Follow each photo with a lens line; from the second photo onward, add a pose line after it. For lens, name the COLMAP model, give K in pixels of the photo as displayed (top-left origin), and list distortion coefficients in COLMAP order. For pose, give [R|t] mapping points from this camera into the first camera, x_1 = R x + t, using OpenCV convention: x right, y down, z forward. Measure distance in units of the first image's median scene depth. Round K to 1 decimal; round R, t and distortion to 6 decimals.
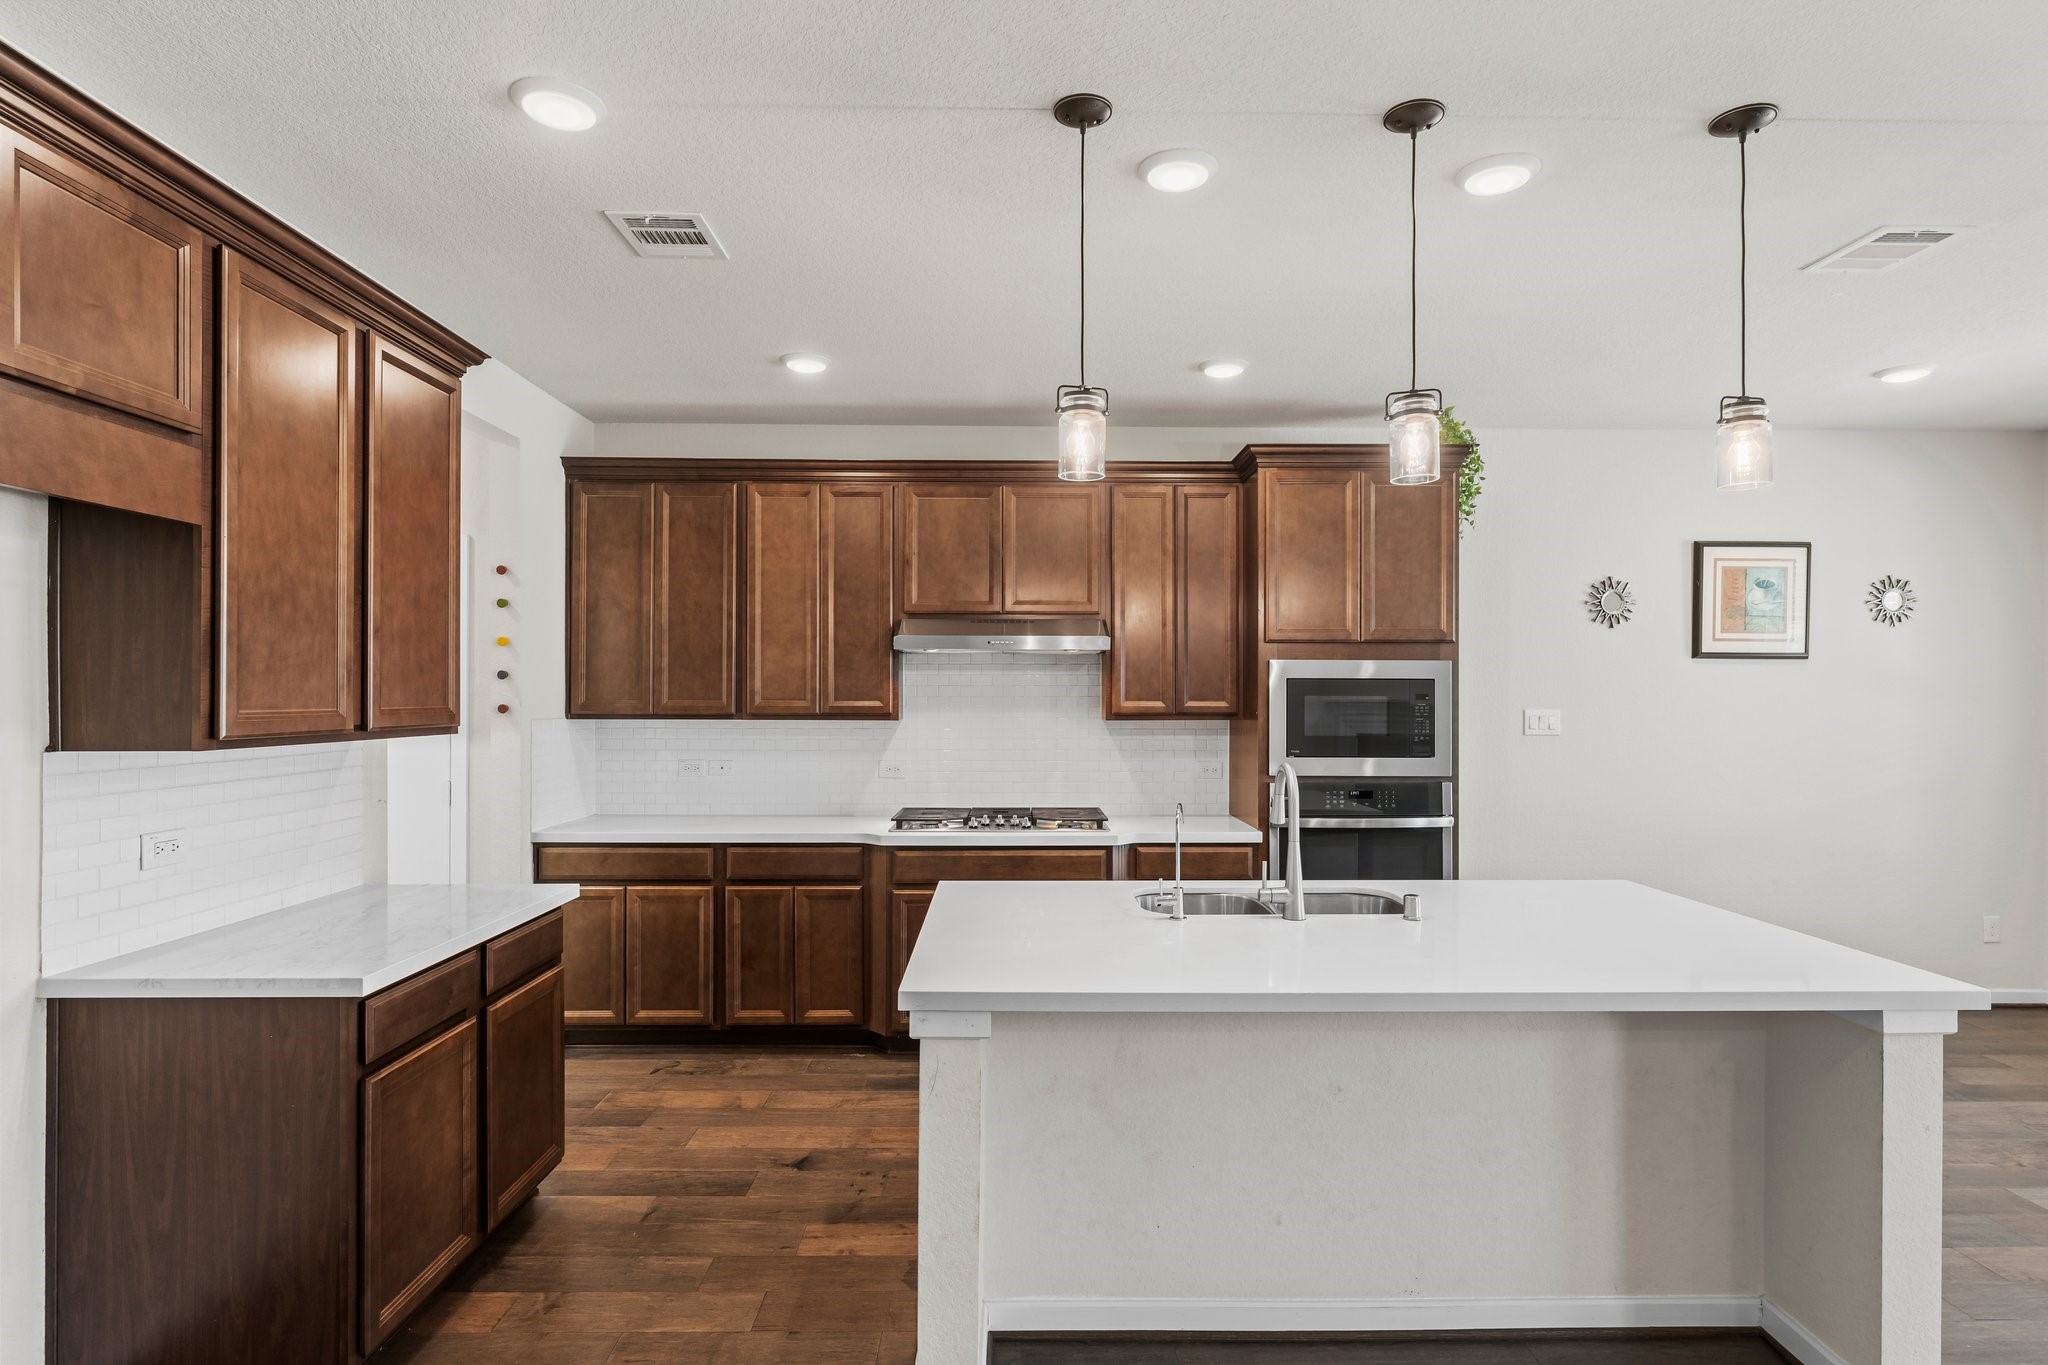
lens RADIAL K [[1055.5, 0, 1026.1], [0, 1055.5, 691.5], [0, 0, 1]] dist [0.005605, 0.000410]
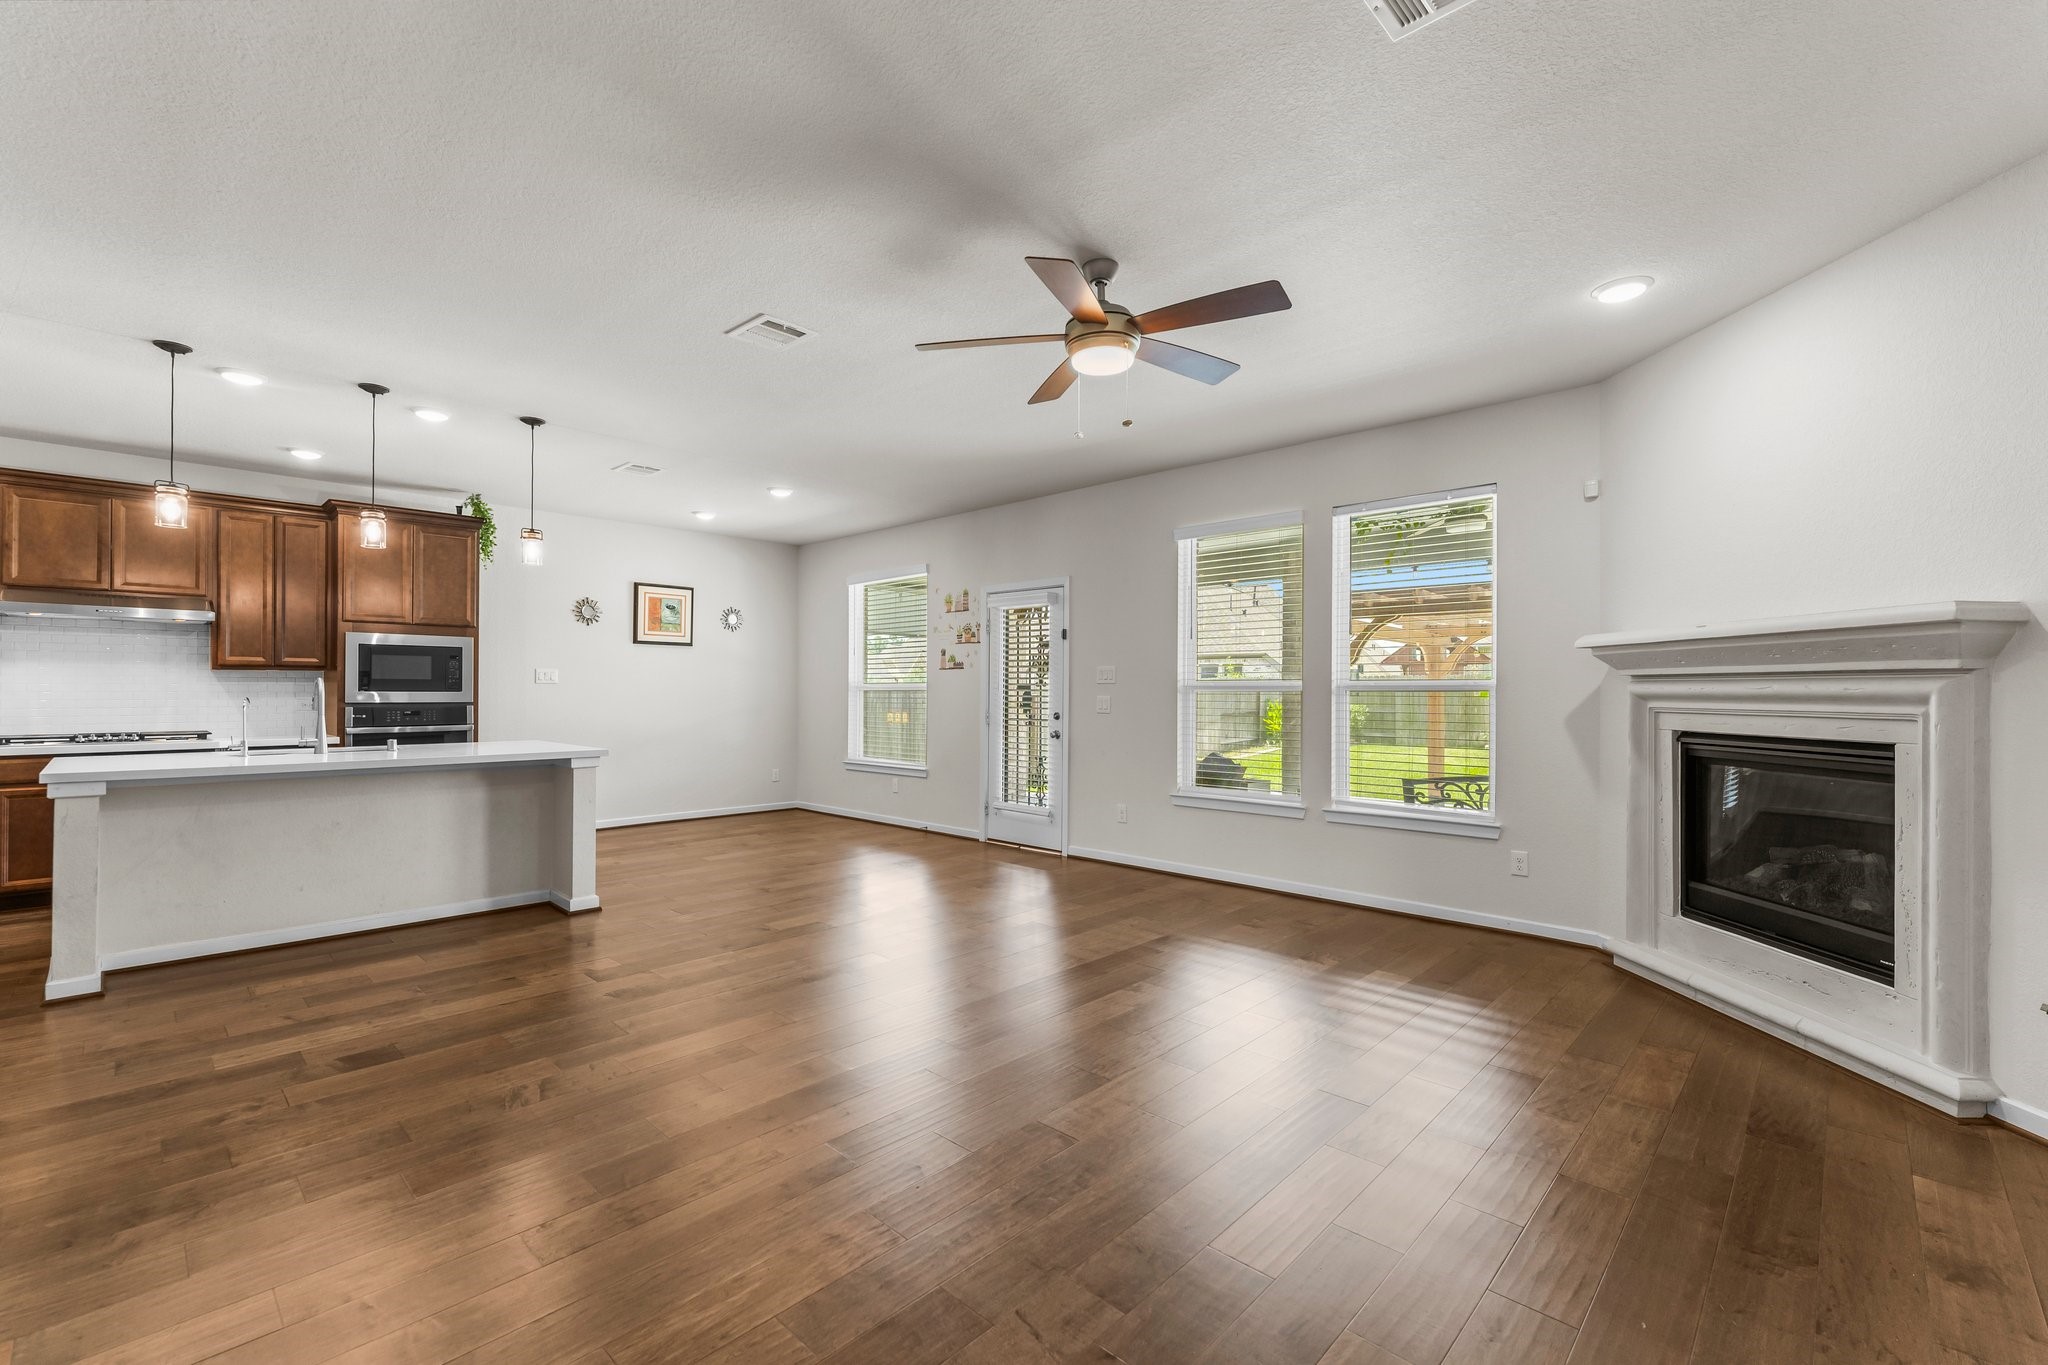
lens RADIAL K [[879.0, 0, 1030.1], [0, 879.0, 686.0], [0, 0, 1]] dist [-0.003940, 0.000339]
pose [[0.702368, 0.004363, 0.711801, 0.007503], [-0.003471, 0.999990, -0.002705, 0.050206], [-0.711806, -0.000571, 0.702376, -0.663713]]
